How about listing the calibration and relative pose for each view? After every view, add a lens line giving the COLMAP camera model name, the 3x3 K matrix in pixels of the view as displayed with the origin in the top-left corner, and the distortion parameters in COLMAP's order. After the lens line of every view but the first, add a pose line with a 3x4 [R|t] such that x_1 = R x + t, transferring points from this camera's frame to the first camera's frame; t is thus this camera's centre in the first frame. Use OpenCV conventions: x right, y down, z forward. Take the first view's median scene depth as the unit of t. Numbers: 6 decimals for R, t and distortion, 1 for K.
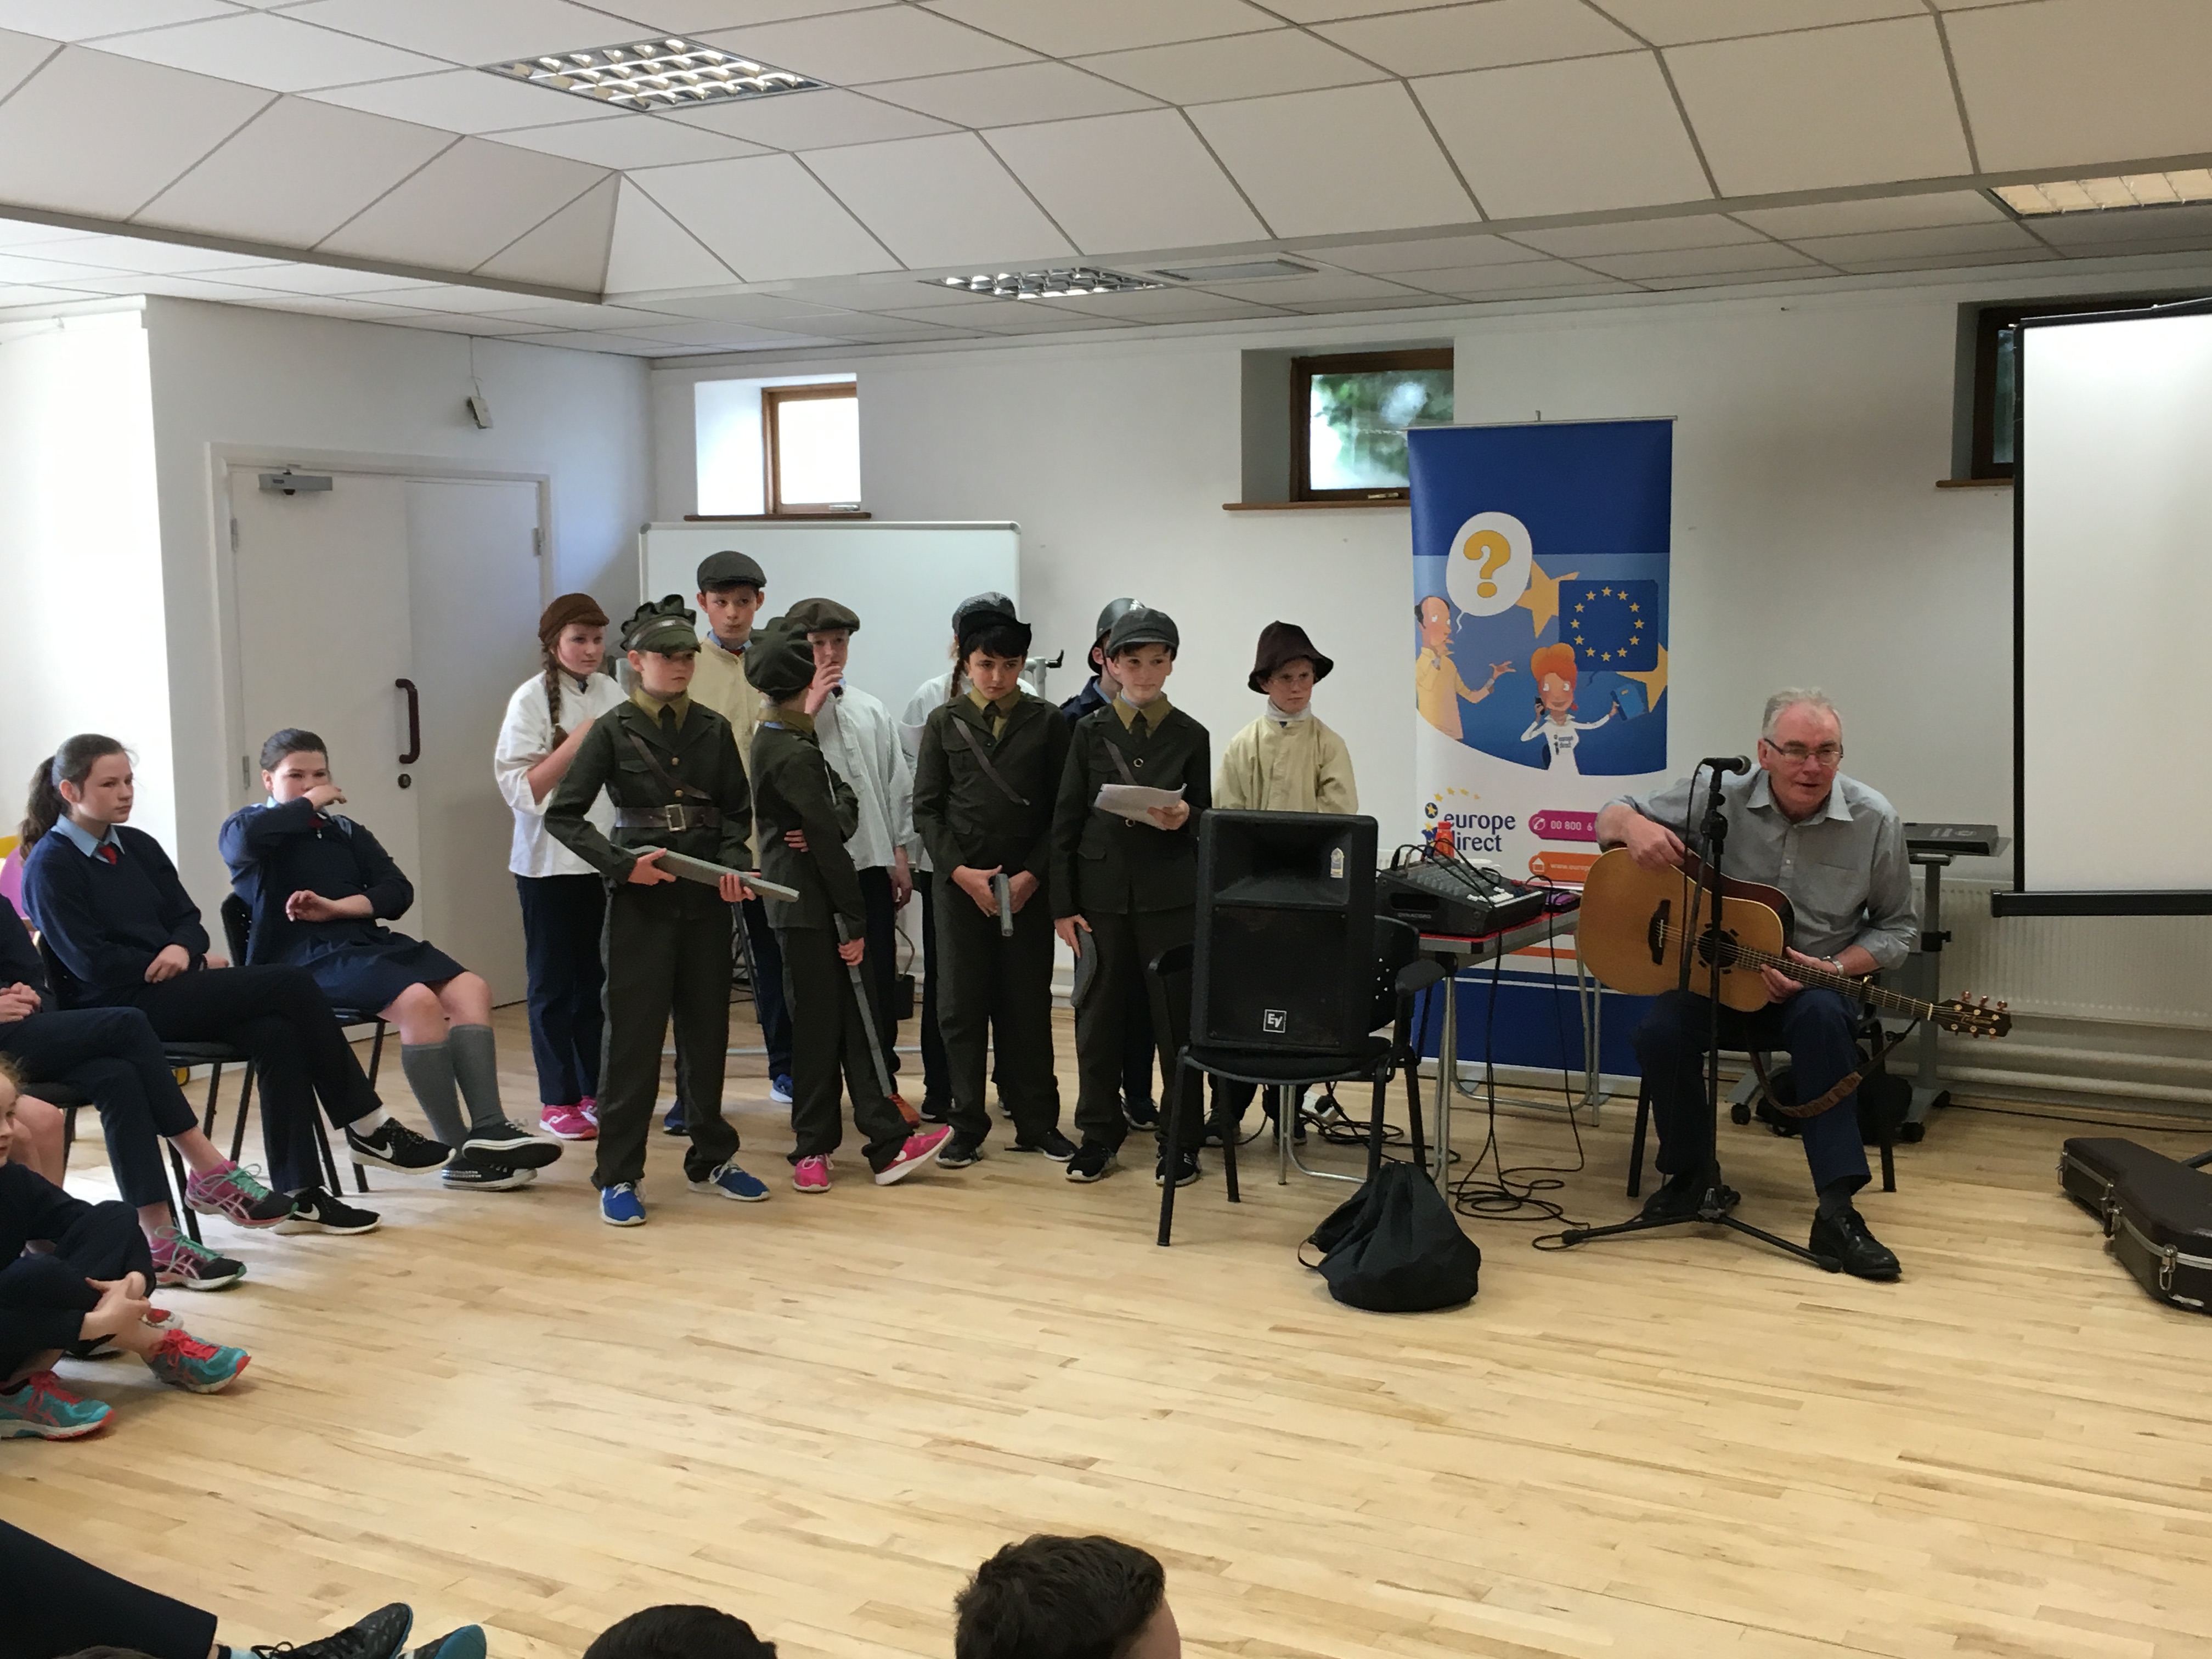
lens RADIAL K [[2307.0, 0, 1106.0], [0, 2307.0, 829.5], [0, 0, 1]] dist [0.062542, -0.015223]
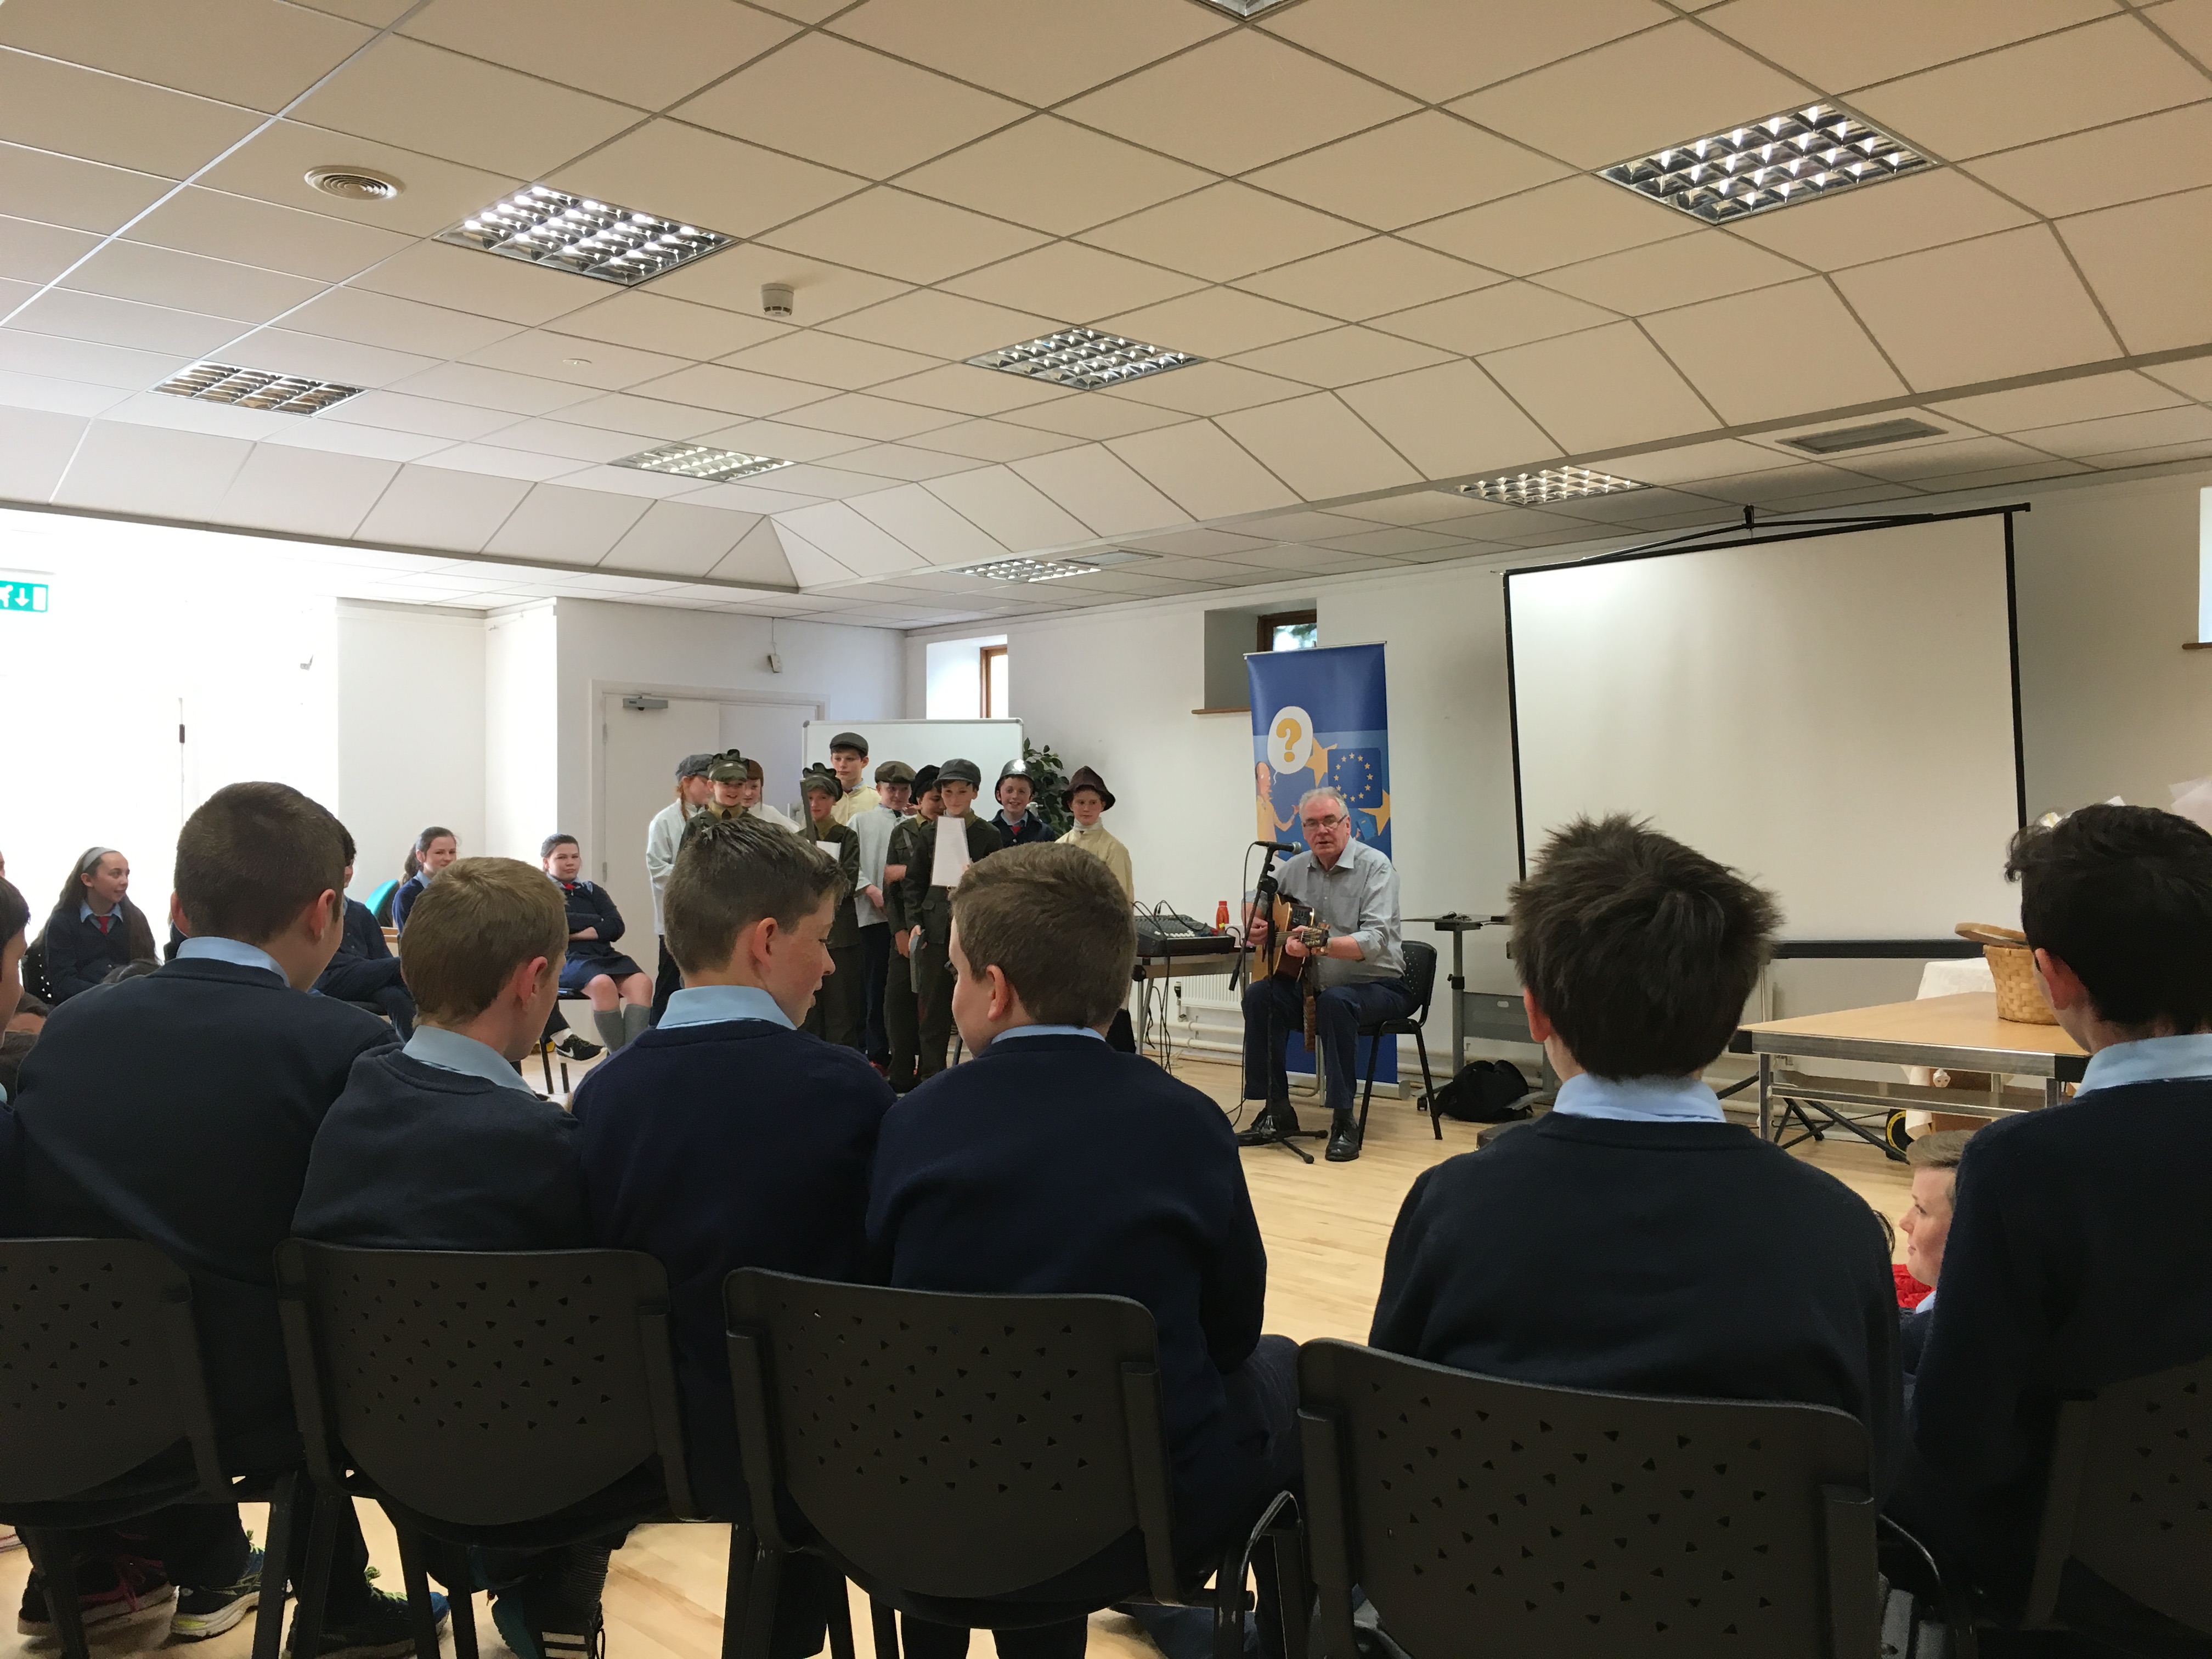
lens RADIAL K [[1843.9, 0, 1106.0], [0, 1843.9, 829.5], [0, 0, 1]] dist [0.044431, -0.001166]
pose [[0.954322, 0.007374, -0.298690, 0.424028], [-0.039713, 0.993956, -0.102342, 0.075499], [0.296130, 0.109529, 0.948847, -0.191237]]
